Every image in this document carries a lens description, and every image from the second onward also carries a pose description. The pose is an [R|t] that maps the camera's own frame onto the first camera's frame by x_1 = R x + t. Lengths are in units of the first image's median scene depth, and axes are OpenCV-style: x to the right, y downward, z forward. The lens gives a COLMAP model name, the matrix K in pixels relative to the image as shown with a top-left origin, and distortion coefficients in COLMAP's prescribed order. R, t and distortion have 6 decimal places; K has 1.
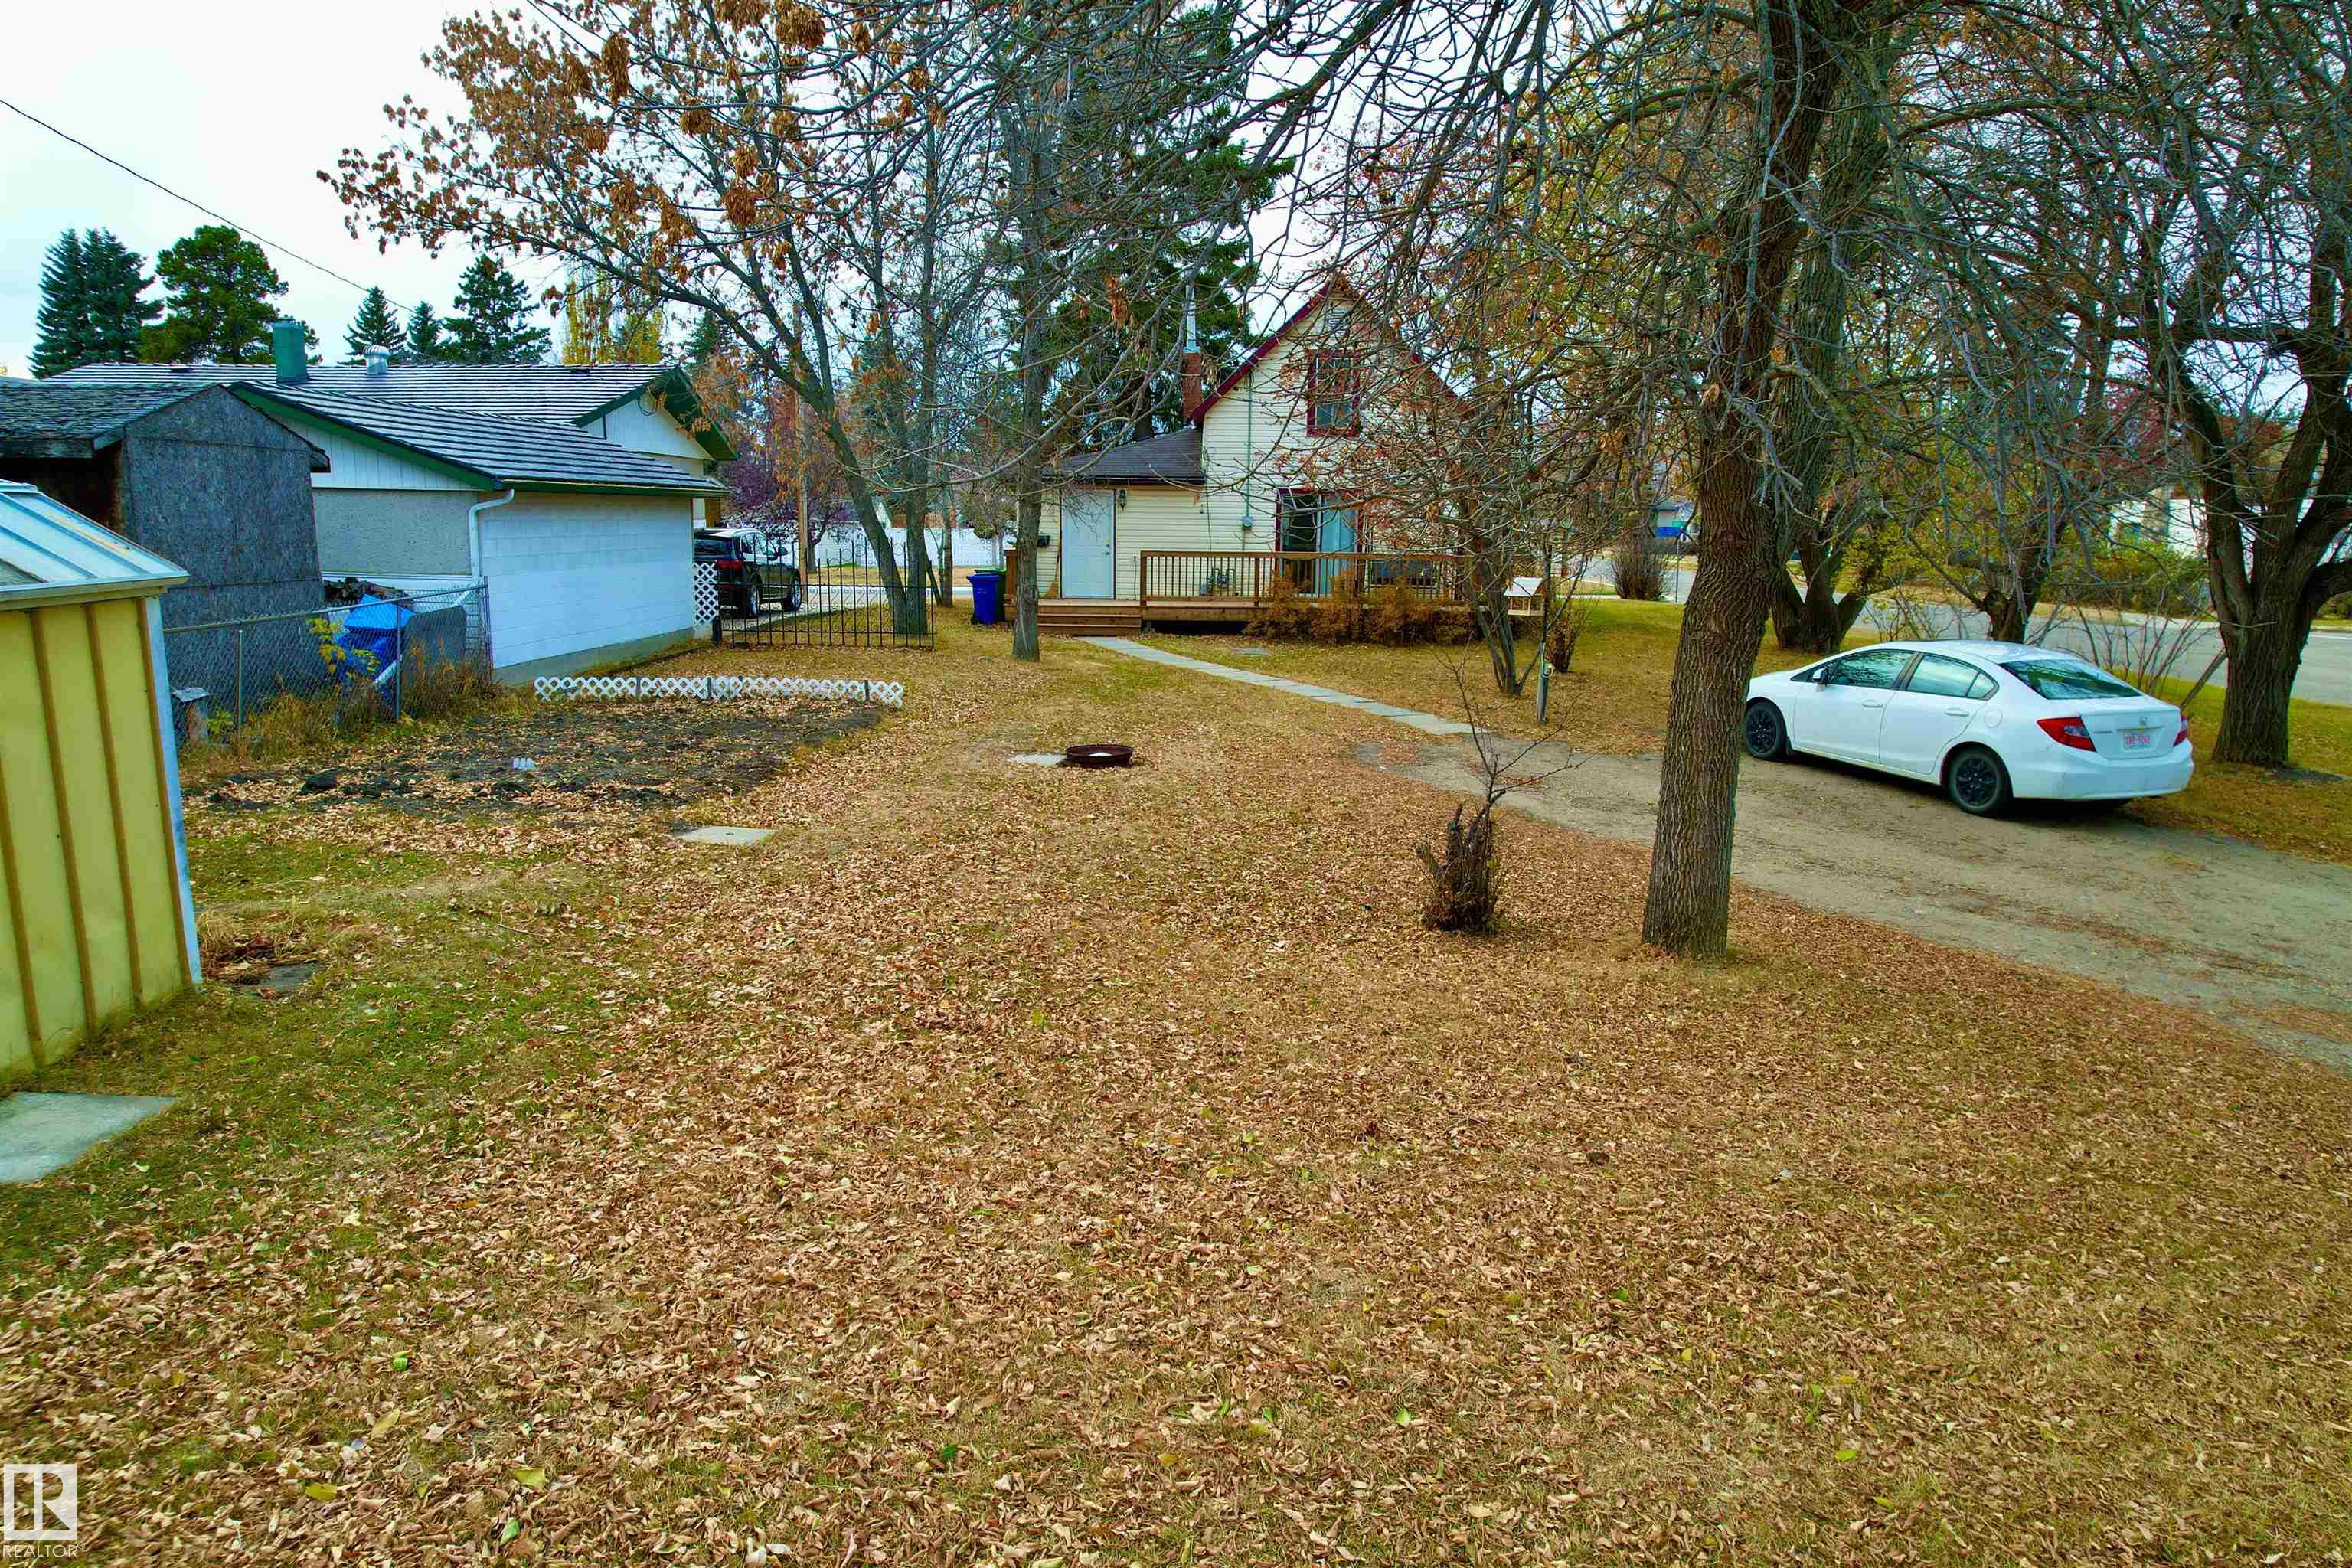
lens RADIAL K [[1474.5, 0, 1174.0], [0, 1474.5, 808.4], [0, 0, 1]] dist [-0.064009, 0.052157]
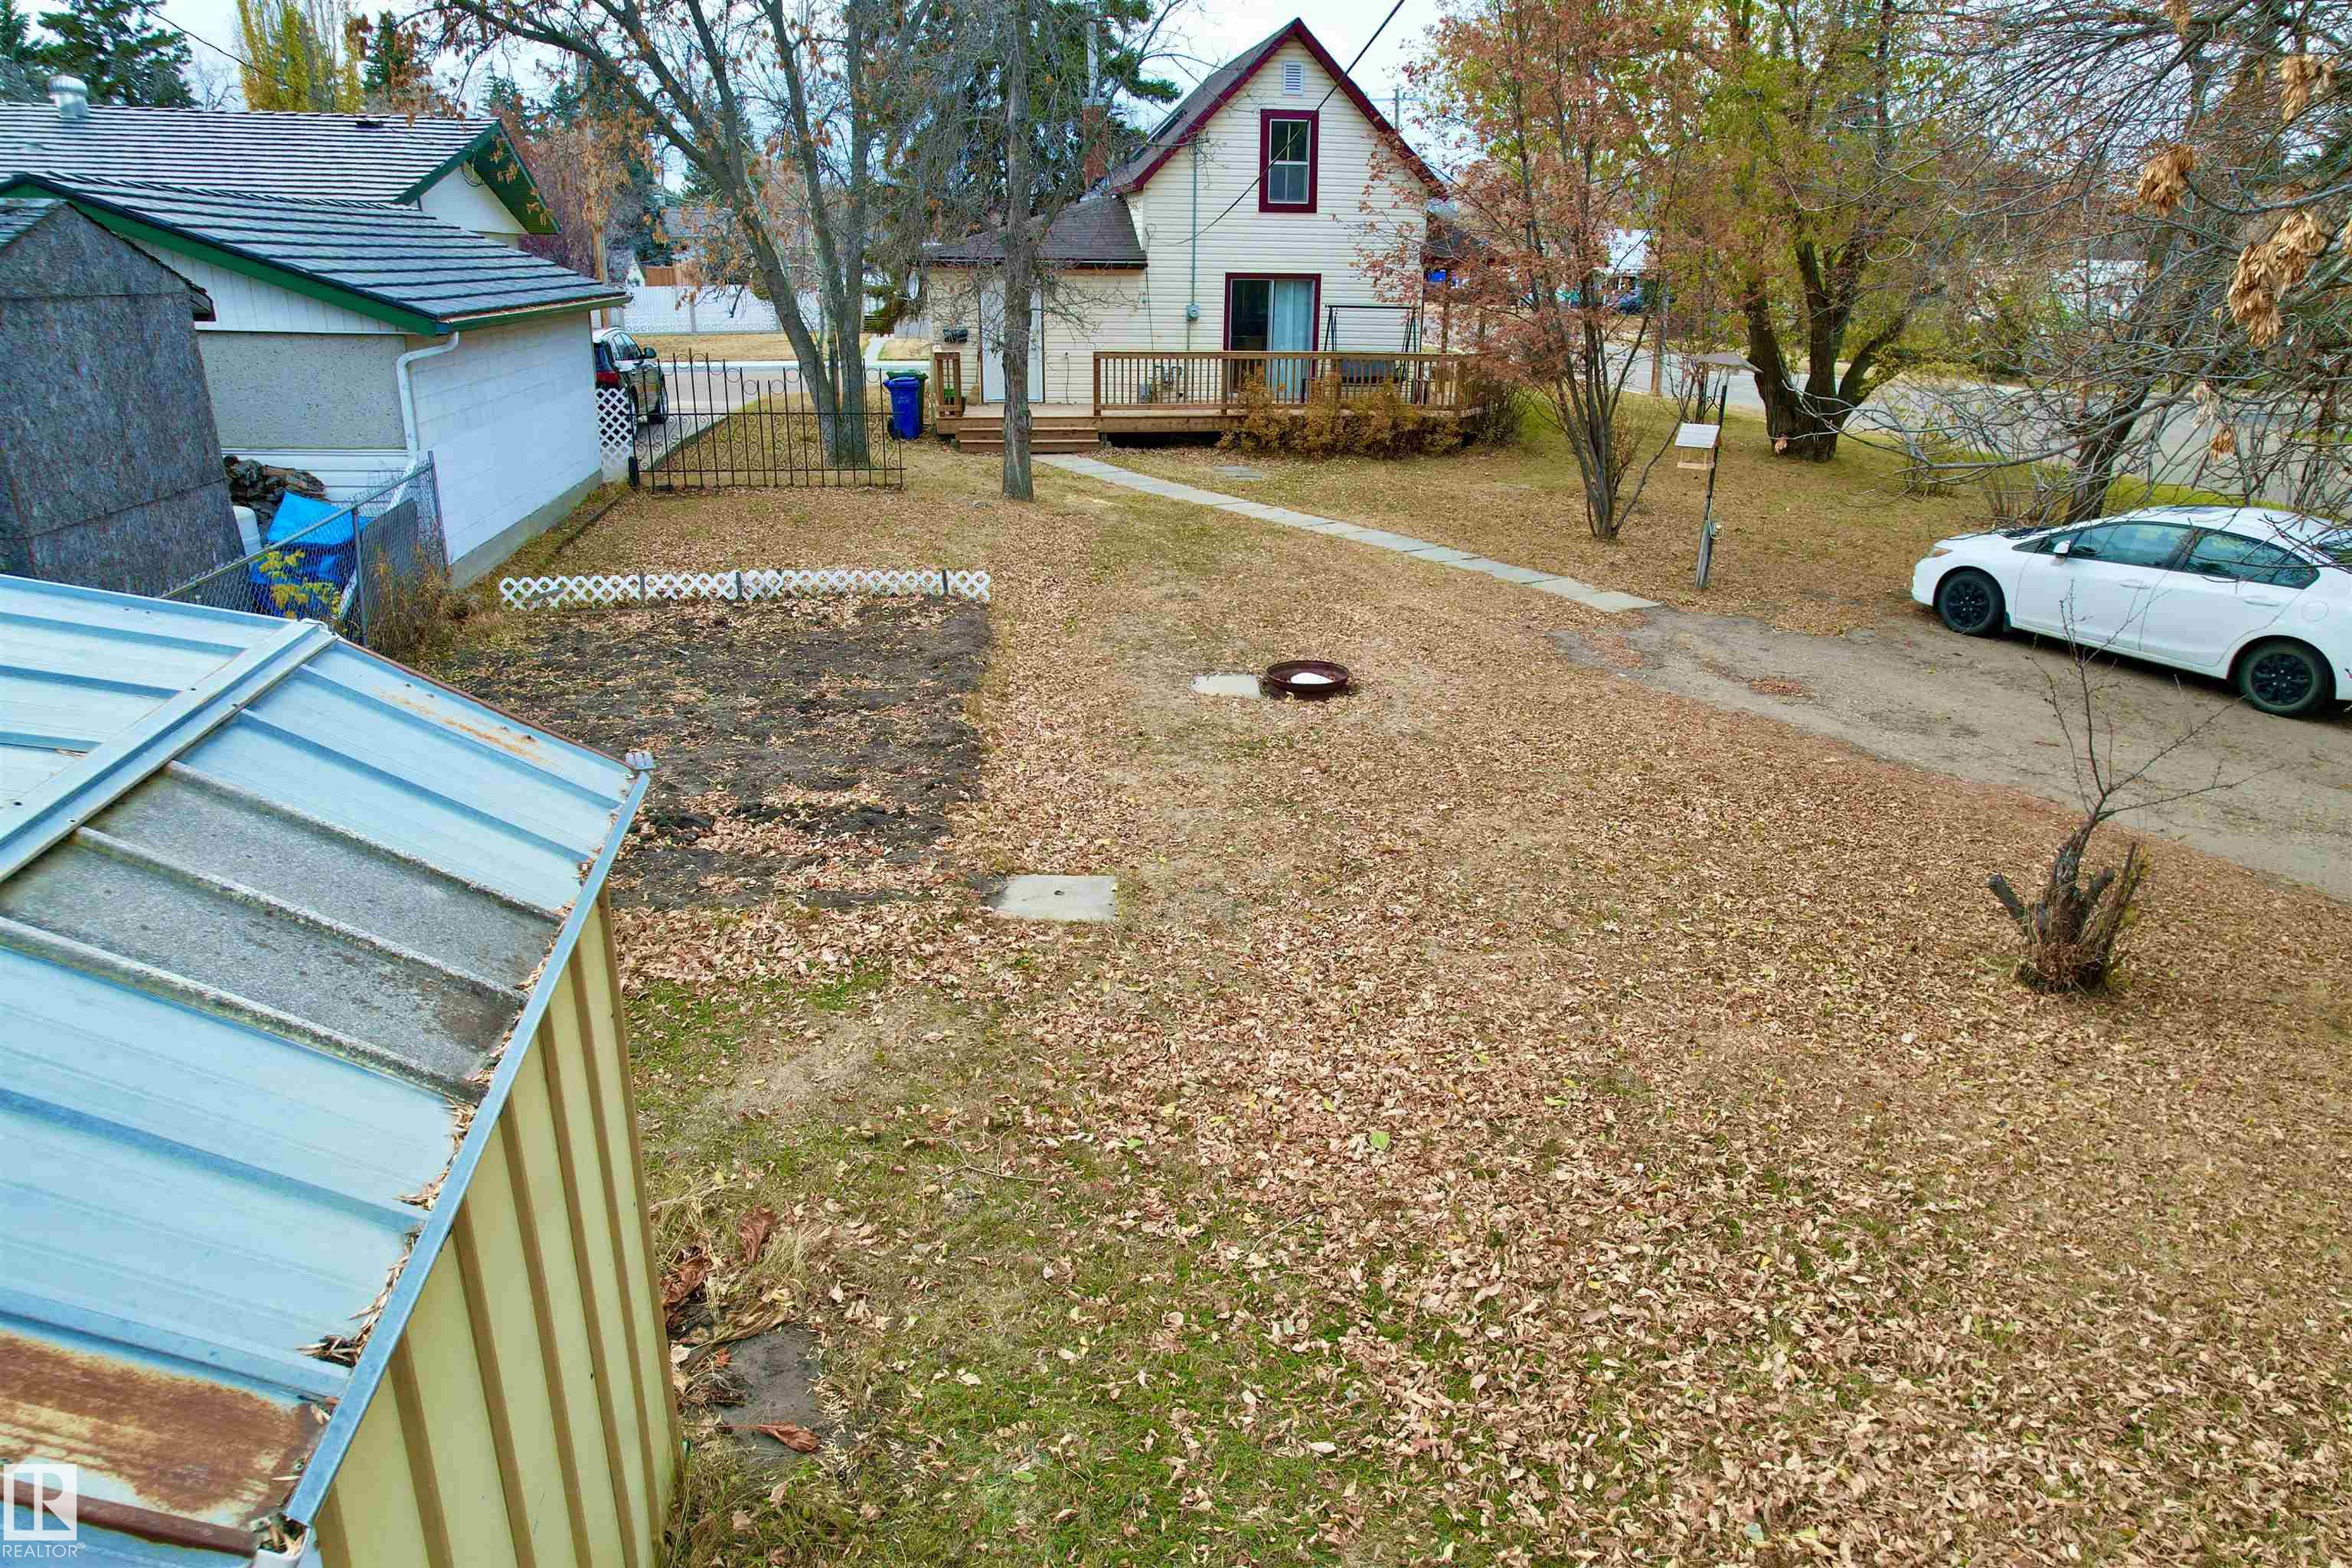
lens RADIAL K [[1474.5, 0, 1174.0], [0, 1474.5, 808.4], [0, 0, 1]] dist [-0.064009, 0.052157]
pose [[0.984541, -0.061364, 0.164051, -0.222725], [0.033182, 0.985004, 0.169308, -0.089528], [-0.171981, -0.161247, 0.971814, 0.173709]]
